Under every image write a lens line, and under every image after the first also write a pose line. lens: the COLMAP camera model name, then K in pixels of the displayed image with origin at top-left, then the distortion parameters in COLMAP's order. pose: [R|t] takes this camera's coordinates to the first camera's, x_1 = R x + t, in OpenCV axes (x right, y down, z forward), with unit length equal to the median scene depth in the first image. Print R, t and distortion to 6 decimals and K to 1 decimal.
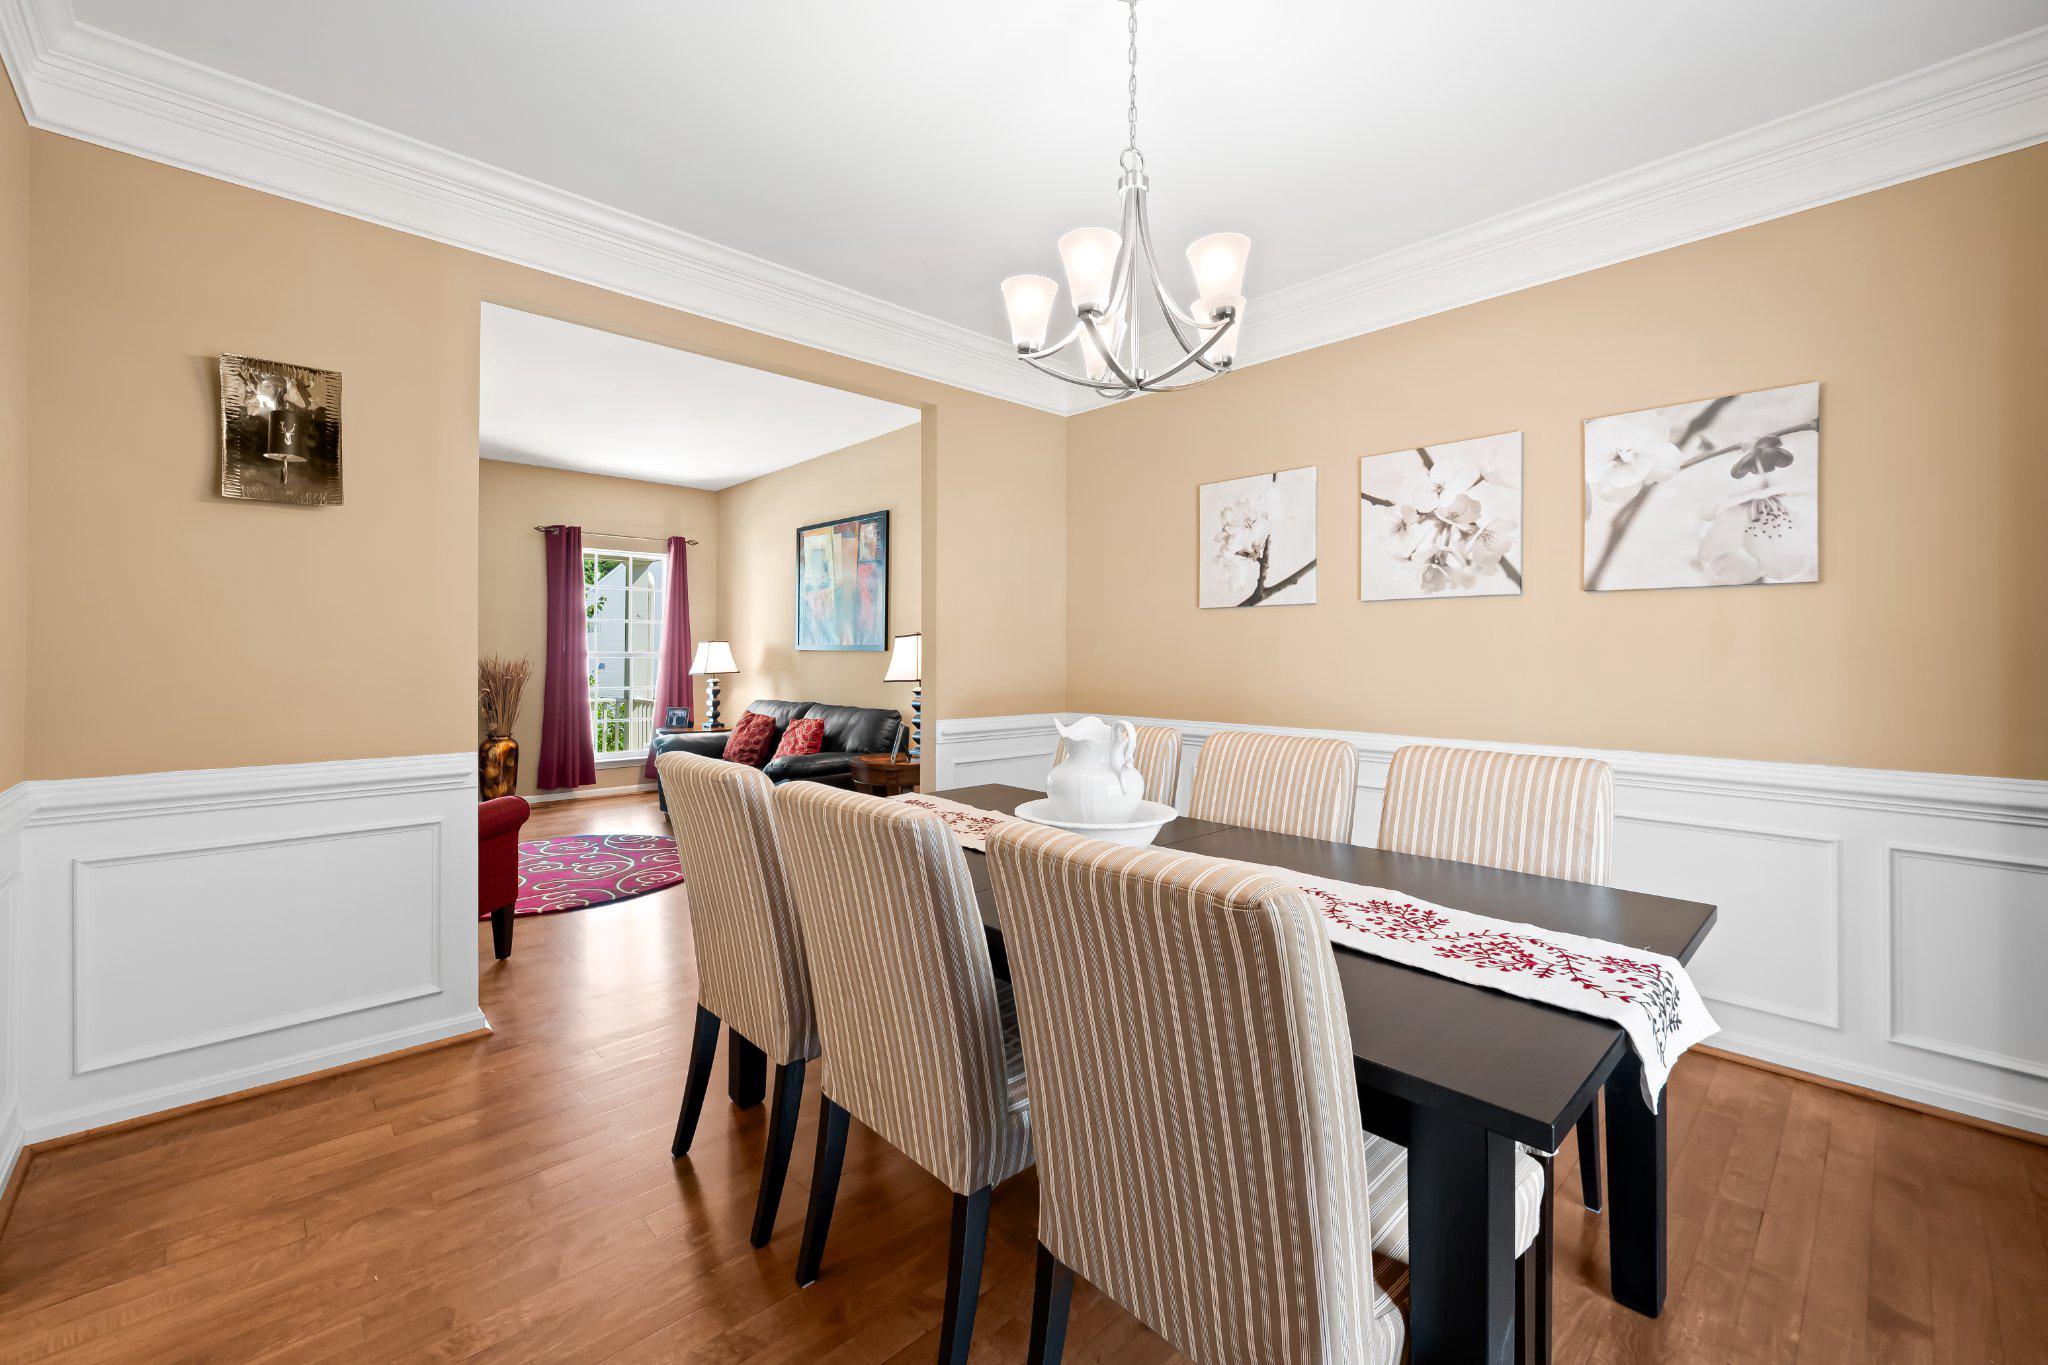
lens RADIAL K [[829.8, 0, 1023.7], [0, 829.8, 655.9], [0, 0, 1]] dist [-0.002524, -0.000449]
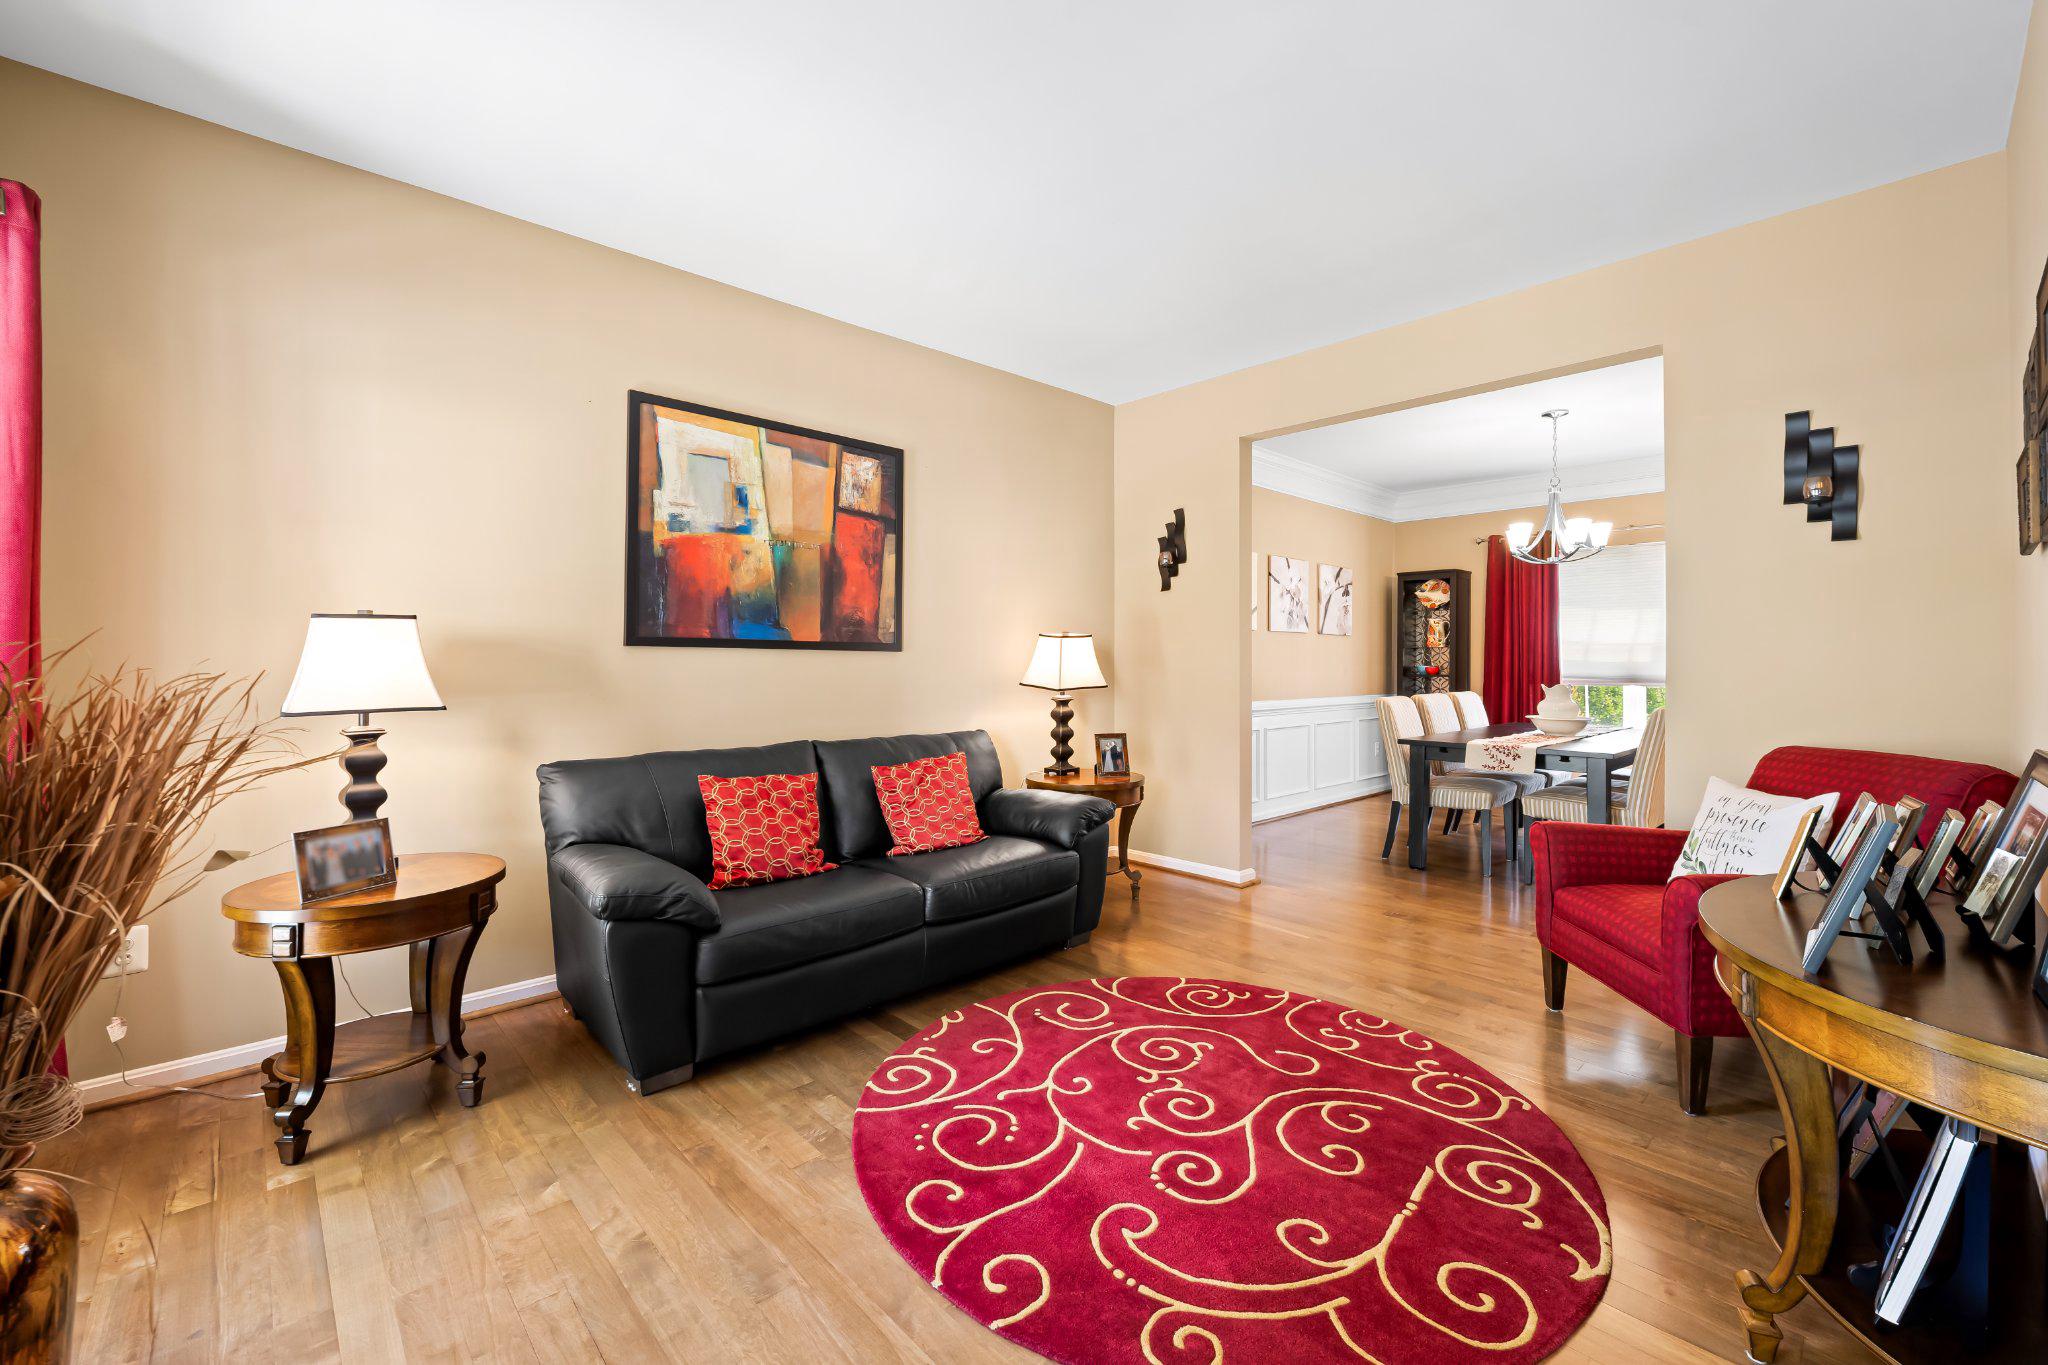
lens RADIAL K [[829.8, 0, 1023.7], [0, 829.8, 655.9], [0, 0, 1]] dist [-0.002524, -0.000449]
pose [[0.014370, 0.008854, 0.999858, -0.831756], [0.002988, 0.999956, -0.008898, 0.003014], [-0.999892, 0.003115, 0.014343, 0.860191]]
